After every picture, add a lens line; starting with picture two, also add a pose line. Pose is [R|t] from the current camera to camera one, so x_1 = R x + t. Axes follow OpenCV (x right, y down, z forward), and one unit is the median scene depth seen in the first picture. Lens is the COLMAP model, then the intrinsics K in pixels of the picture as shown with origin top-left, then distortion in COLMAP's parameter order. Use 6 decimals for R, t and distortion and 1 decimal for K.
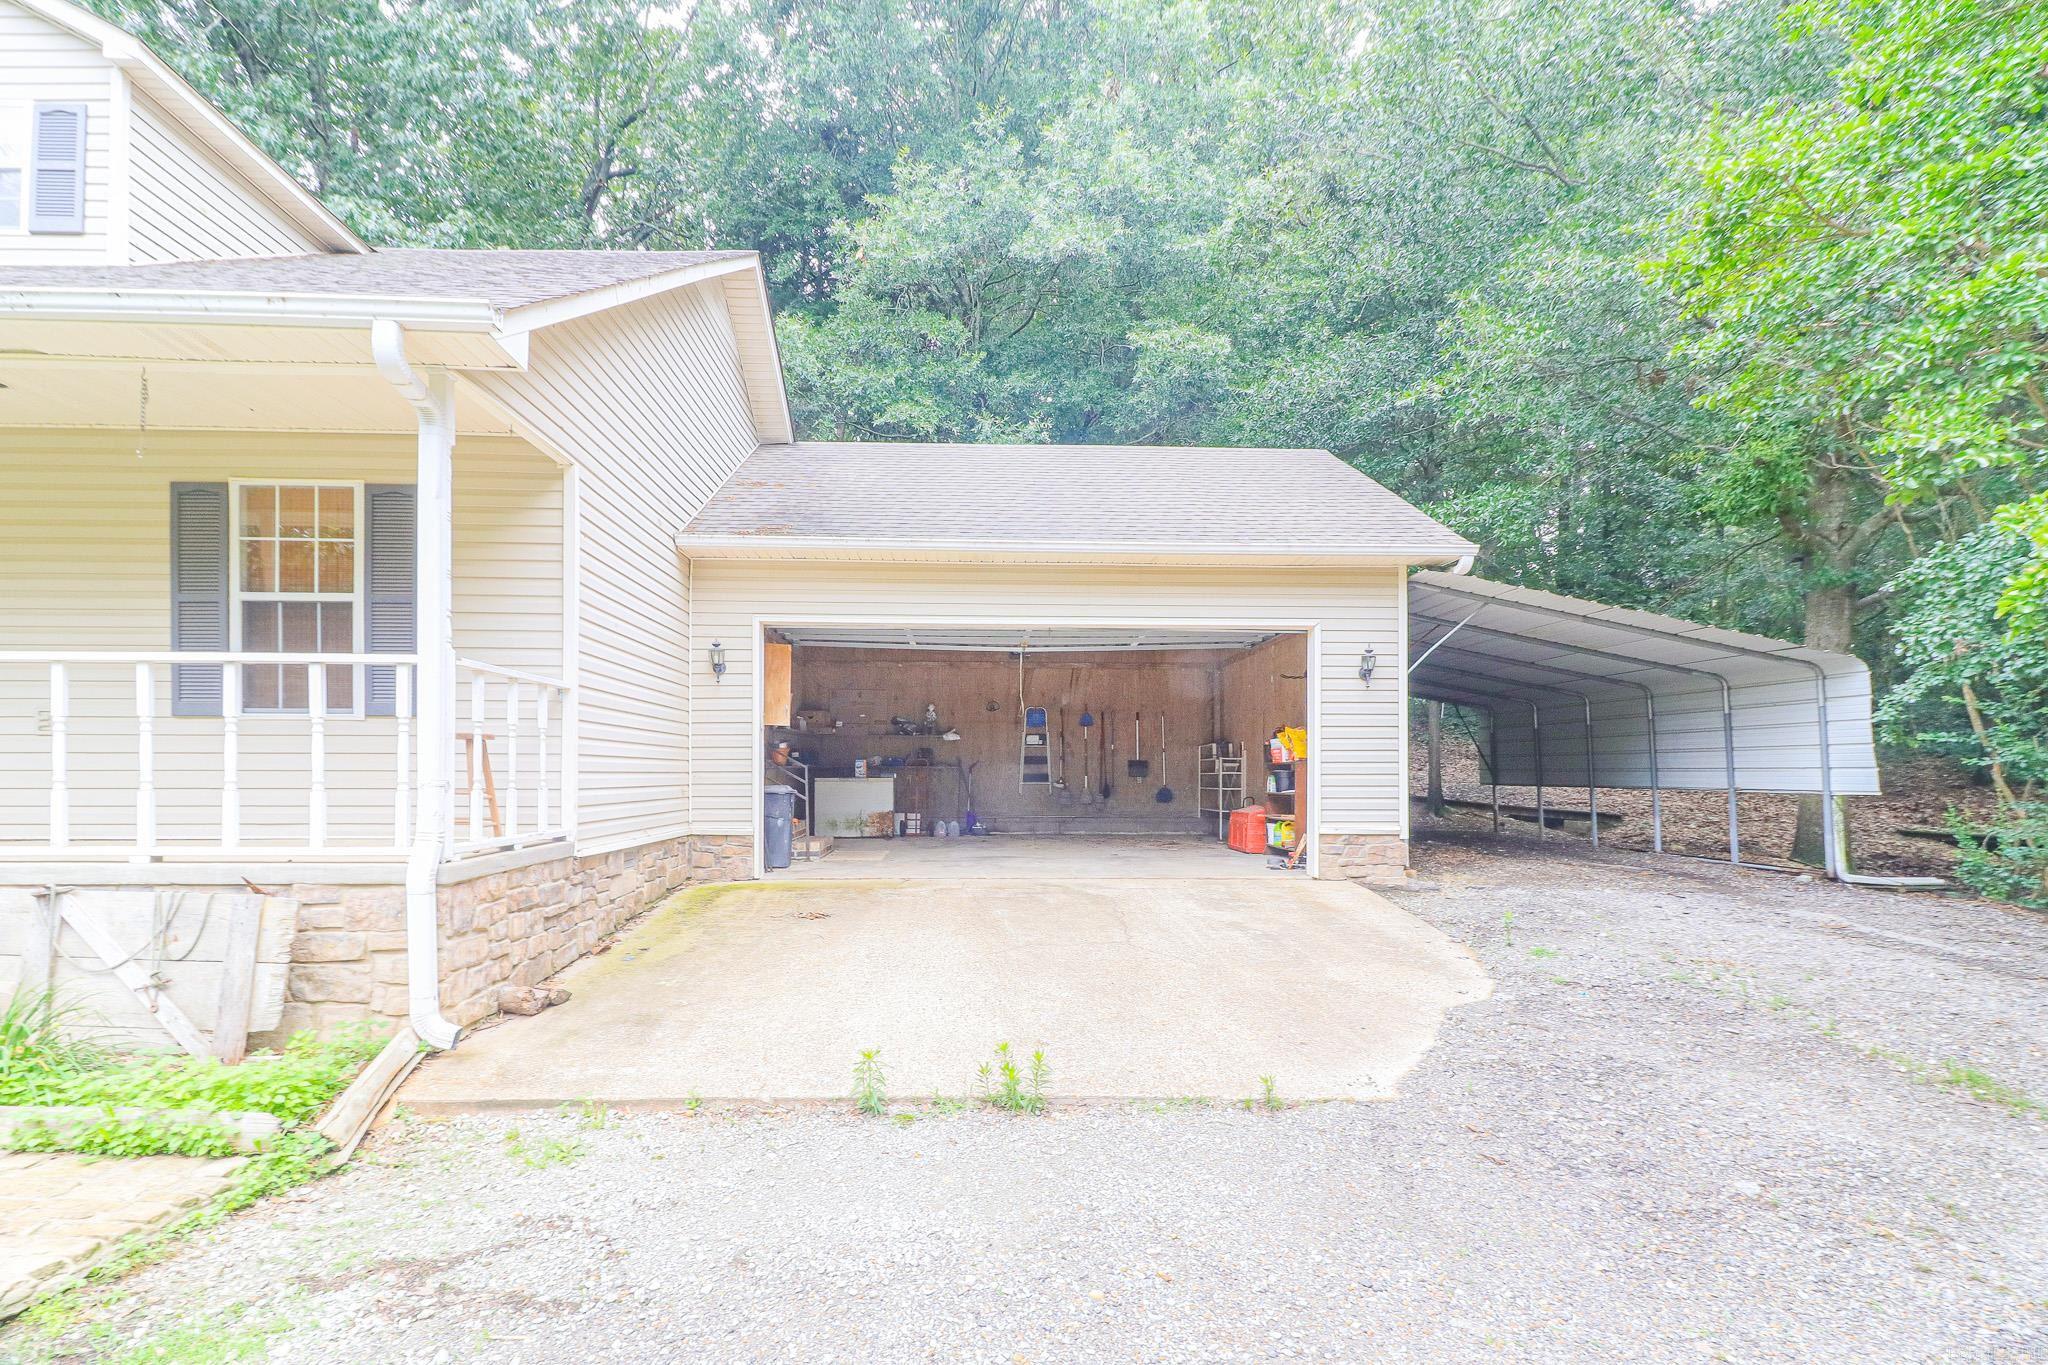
lens RADIAL K [[979.8, 0, 1022.4], [0, 979.8, 777.1], [0, 0, 1]] dist [0.012501, -0.007480]
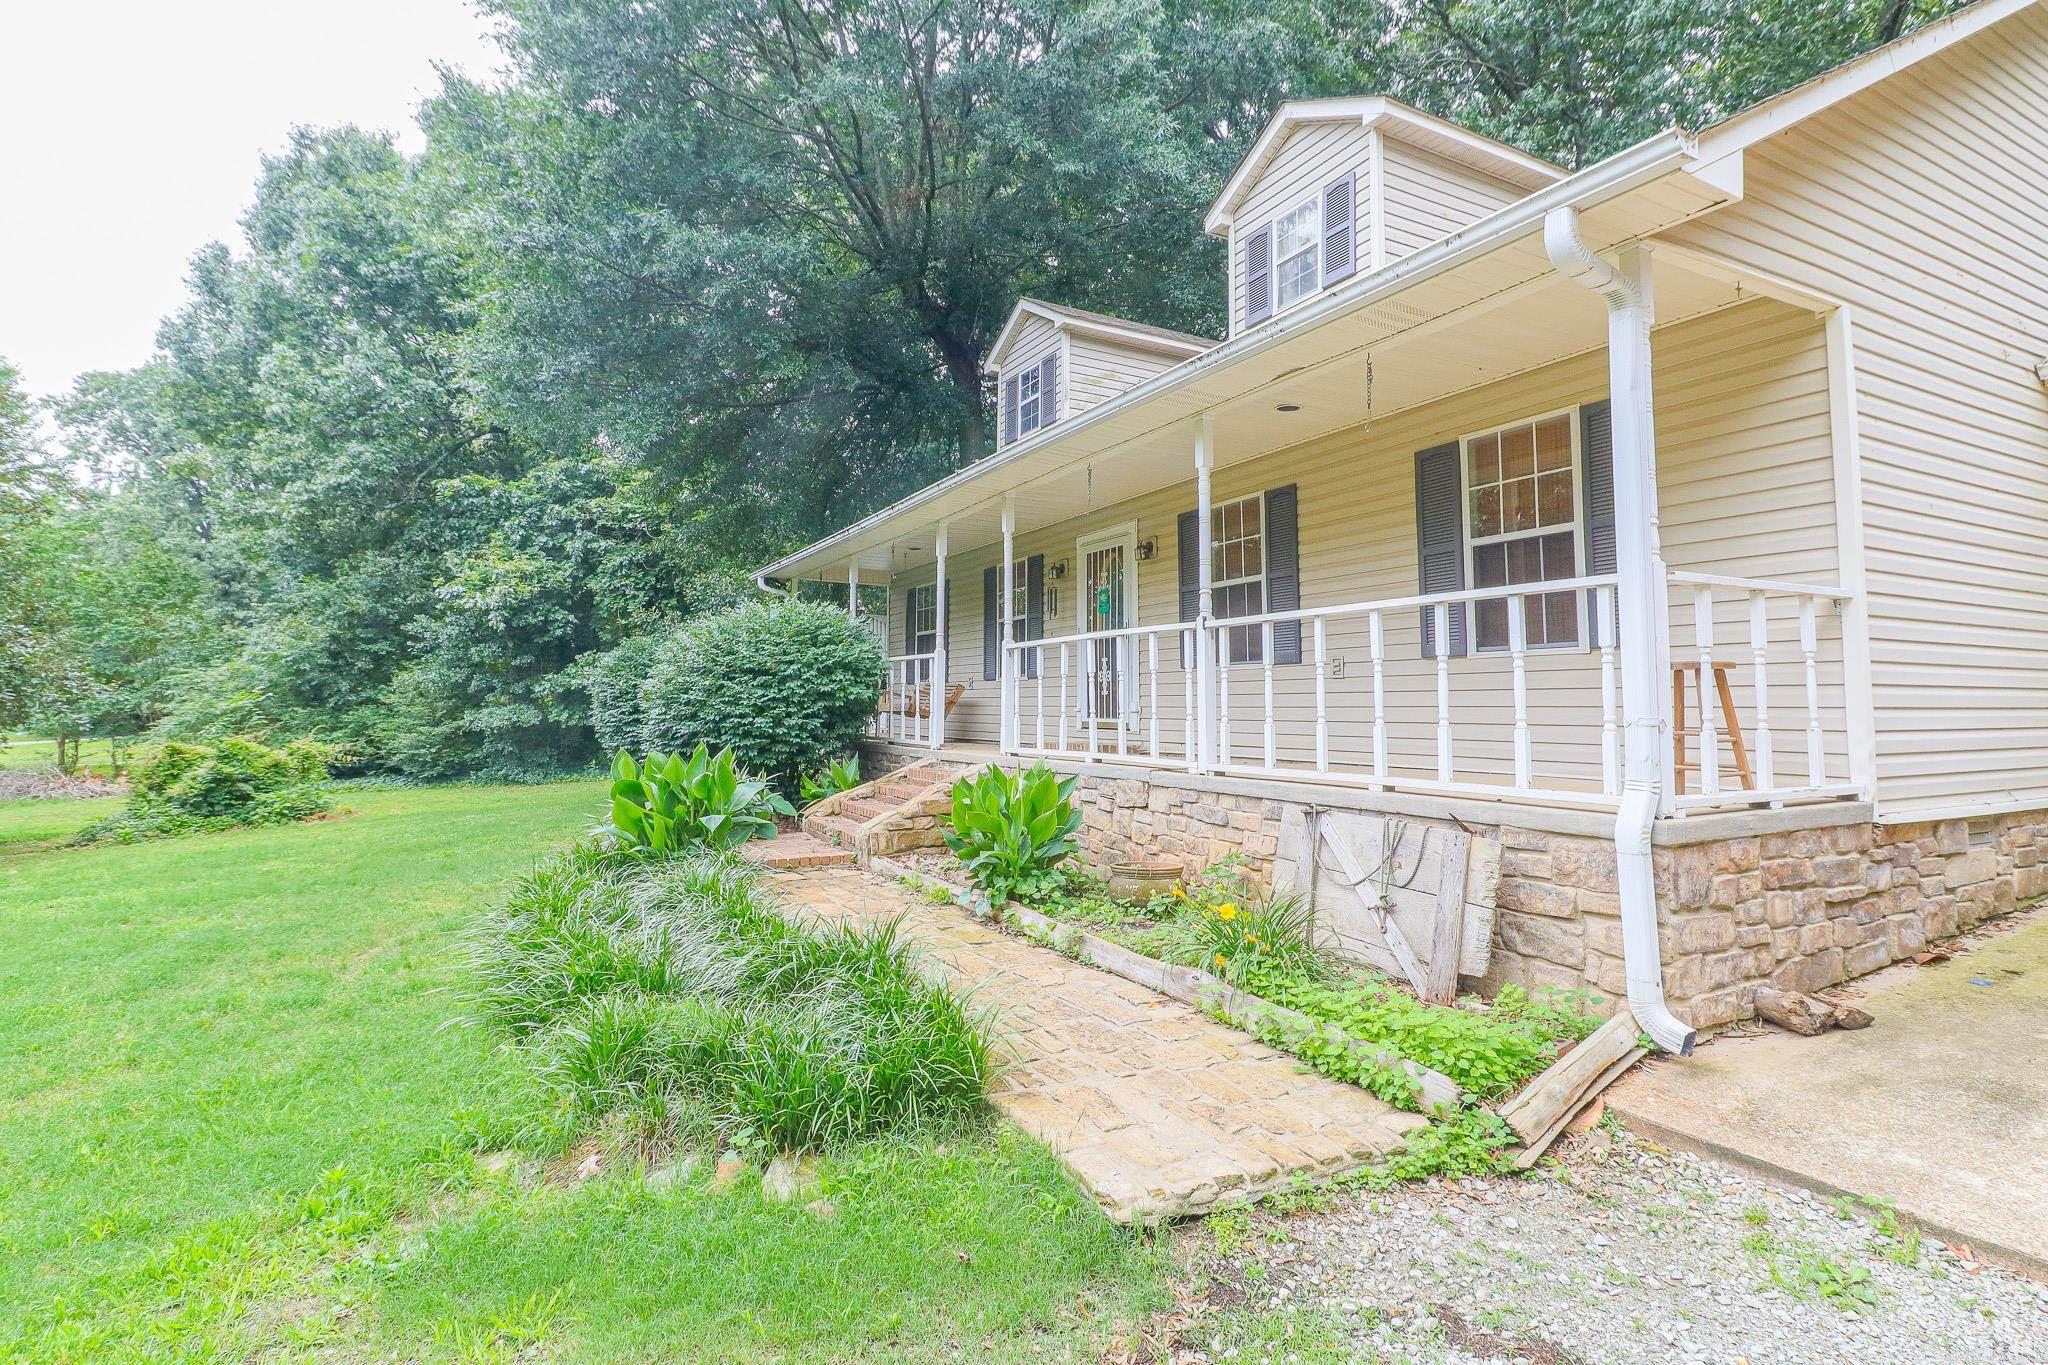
lens RADIAL K [[979.8, 0, 978.0], [0, 979.8, 634.6], [0, 0, 1]] dist [0.012501, -0.007480]
pose [[0.382100, -0.067744, -0.921635, -0.024108], [-0.004925, 0.997146, -0.075336, -0.001590], [0.924108, 0.033325, 0.380676, 0.102871]]
